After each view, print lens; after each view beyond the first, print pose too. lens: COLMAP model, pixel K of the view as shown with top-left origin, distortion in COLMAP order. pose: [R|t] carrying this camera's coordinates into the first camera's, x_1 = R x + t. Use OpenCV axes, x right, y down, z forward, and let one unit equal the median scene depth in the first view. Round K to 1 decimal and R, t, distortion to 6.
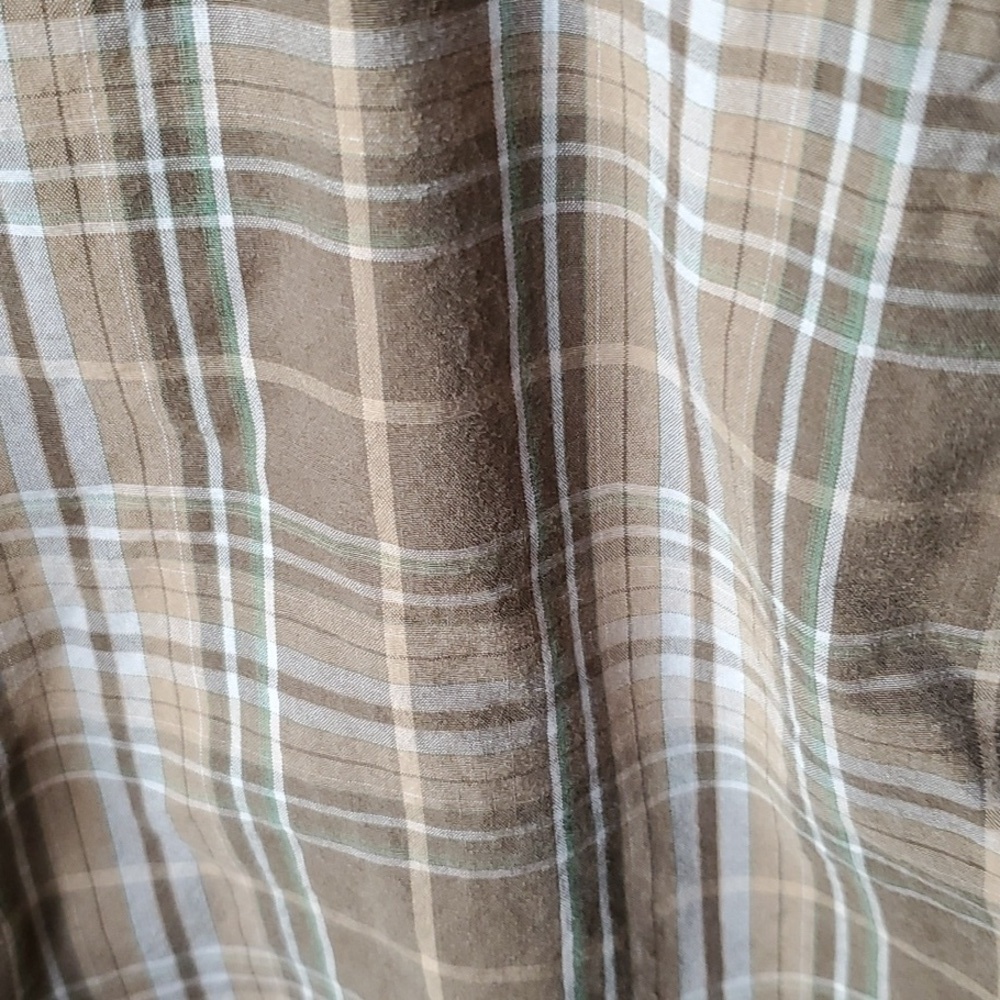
lens RADIAL K [[1571.8, 0, 495.6], [0, 1571.8, 504.8], [0, 0, 1]] dist [0.162180, 0.000000]
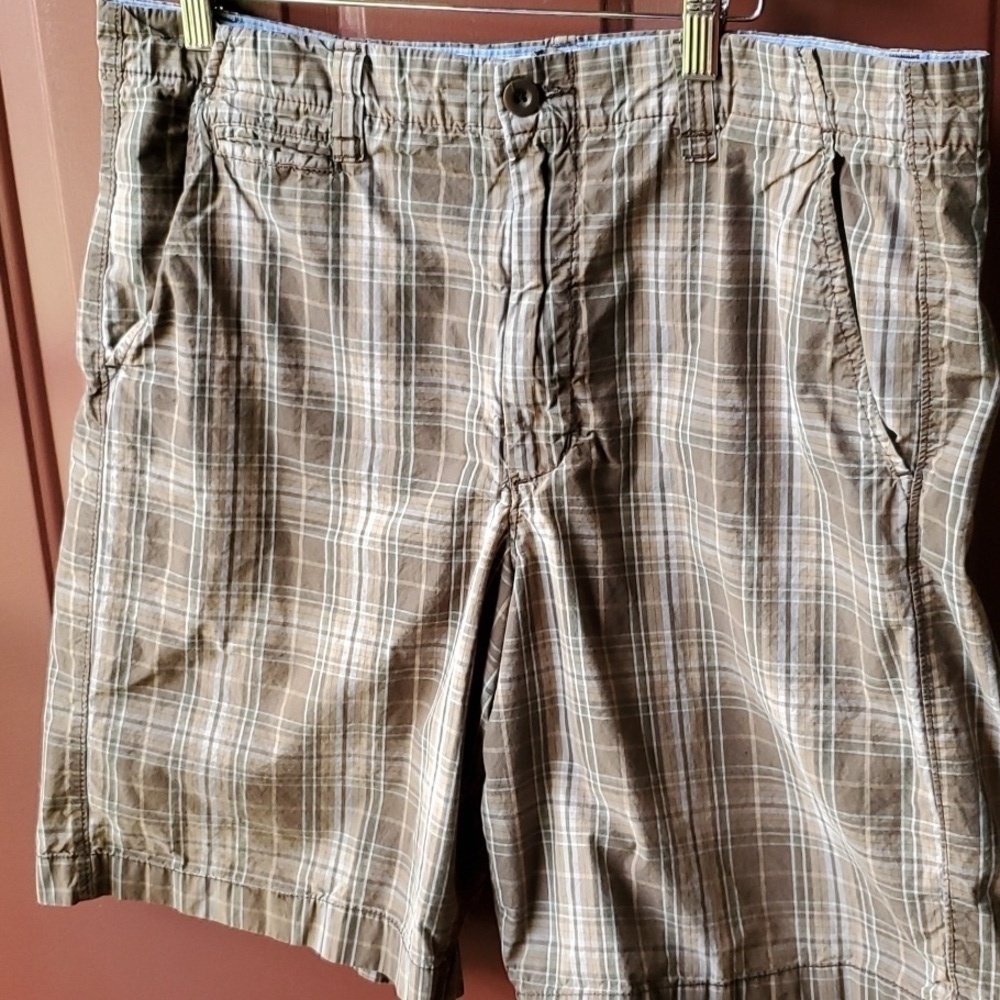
lens RADIAL K [[1571.8, 0, 498.8], [0, 1571.8, 497.0], [0, 0, 1]] dist [0.162180, 0.000000]
pose [[0.877712, 0.166096, -0.449483, 1.507930], [-0.264424, 0.950145, -0.165240, 1.321710], [0.399628, 0.263887, 0.877873, -3.220102]]
